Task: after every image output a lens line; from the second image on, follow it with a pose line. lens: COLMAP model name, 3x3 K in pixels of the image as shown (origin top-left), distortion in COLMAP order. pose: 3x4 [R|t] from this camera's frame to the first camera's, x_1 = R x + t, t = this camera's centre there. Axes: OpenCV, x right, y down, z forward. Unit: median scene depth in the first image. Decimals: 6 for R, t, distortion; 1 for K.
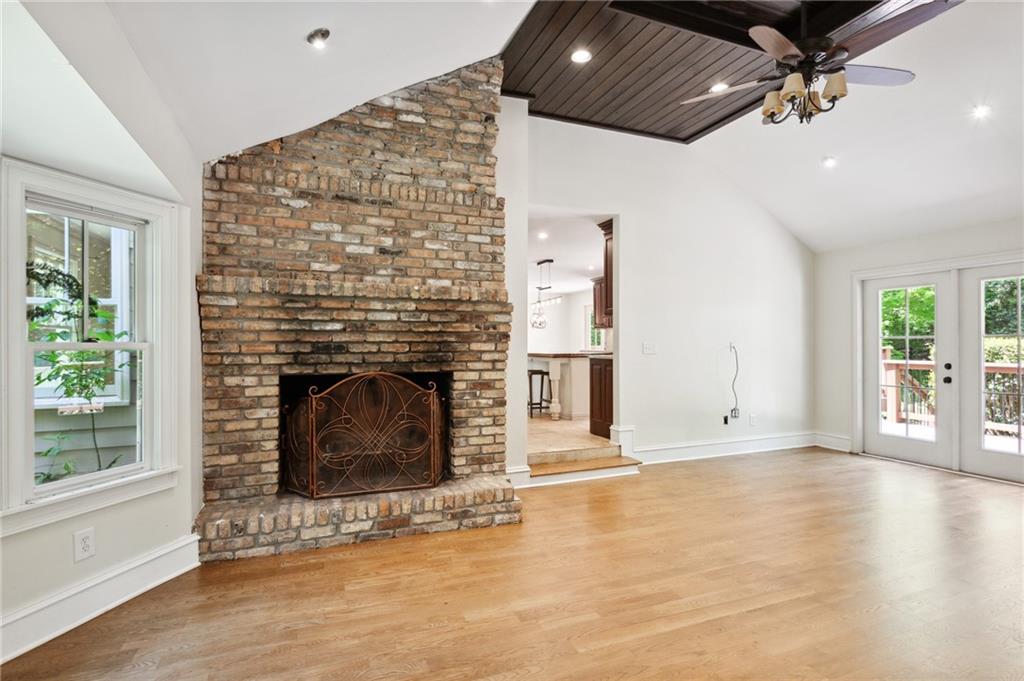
lens RADIAL K [[507.8, 0, 506.1], [0, 507.8, 340.1], [0, 0, 1]] dist [0.004920, -0.002128]
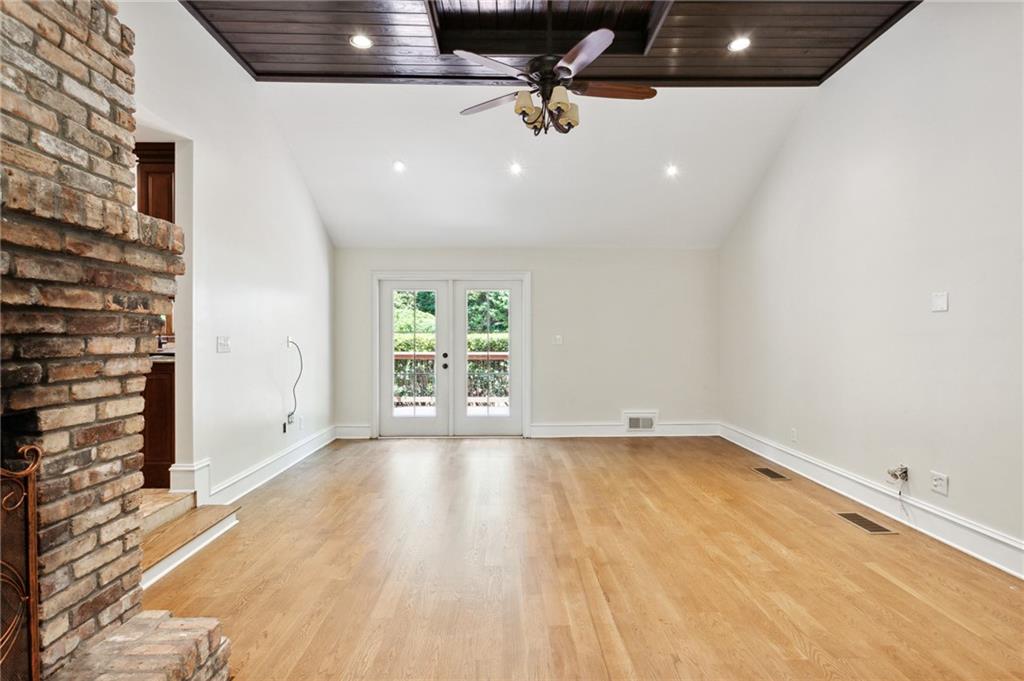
lens RADIAL K [[507.8, 0, 517.7], [0, 507.8, 339.8], [0, 0, 1]] dist [0.004920, -0.002128]
pose [[0.347601, -0.003985, 0.937634, -0.344312], [-0.007987, 0.999942, 0.007211, 0.001932], [-0.937608, -0.009996, 0.347549, 0.520423]]
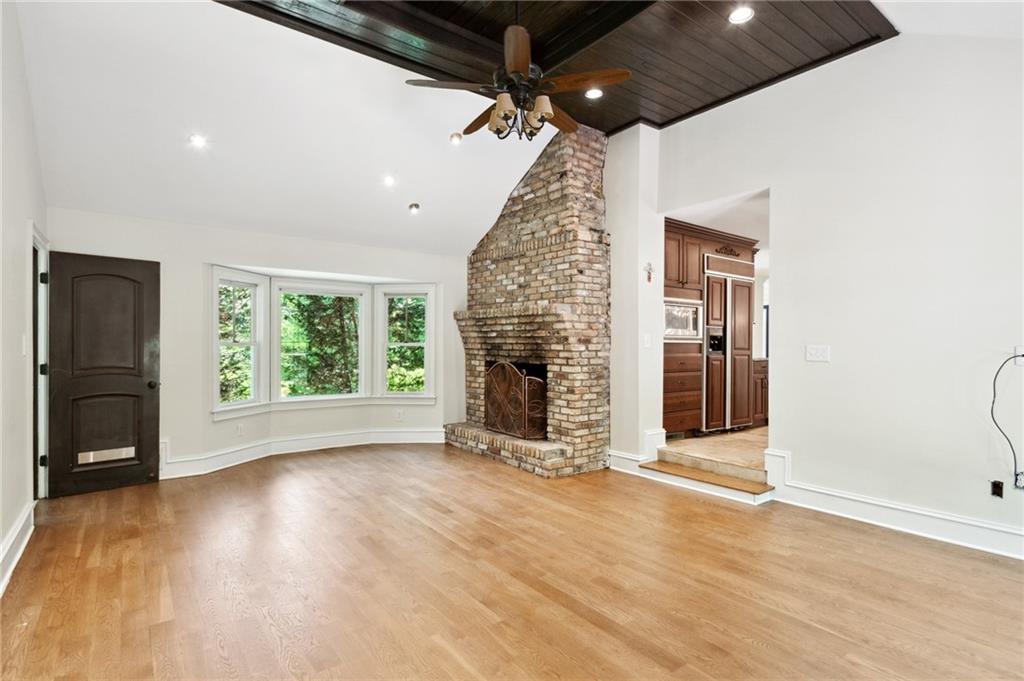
lens RADIAL K [[507.8, 0, 515.6], [0, 507.8, 344.0], [0, 0, 1]] dist [0.004920, -0.002128]
pose [[0.269699, 0.005646, -0.962928, 1.239837], [0.001347, 0.999980, 0.006241, -0.003916], [0.962944, -0.002980, 0.269686, 0.535917]]
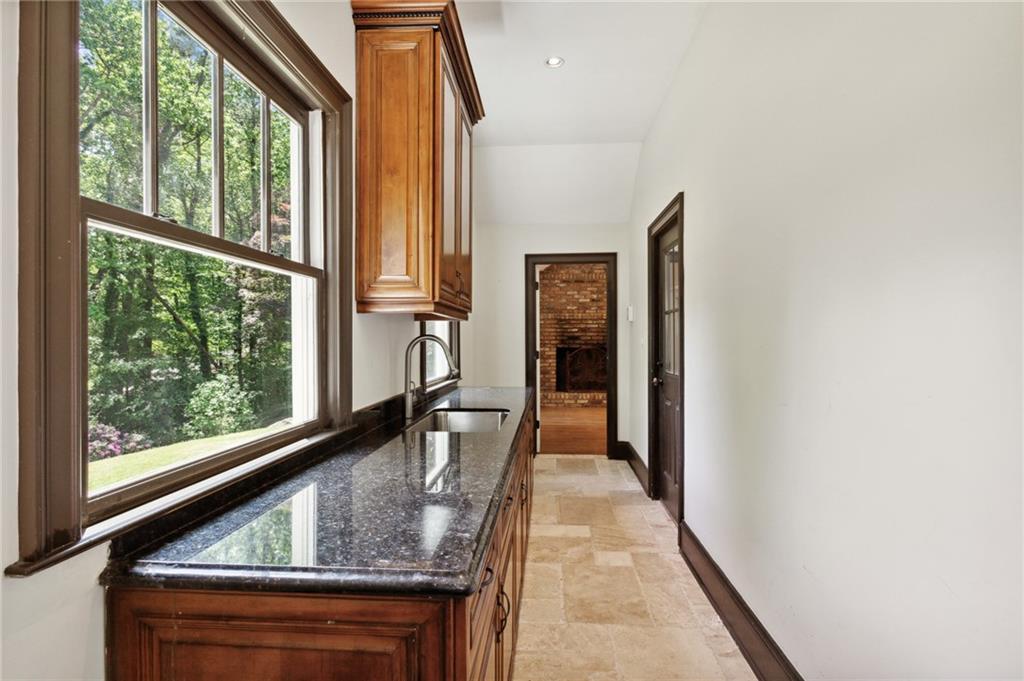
lens RADIAL K [[507.8, 0, 515.8], [0, 507.8, 338.3], [0, 0, 1]] dist [0.004920, -0.002128]
pose [[0.901264, -0.000389, -0.433270, 0.499544], [0.002849, 0.999983, 0.005030, 0.002786], [0.433261, -0.005767, 0.901250, -1.431286]]
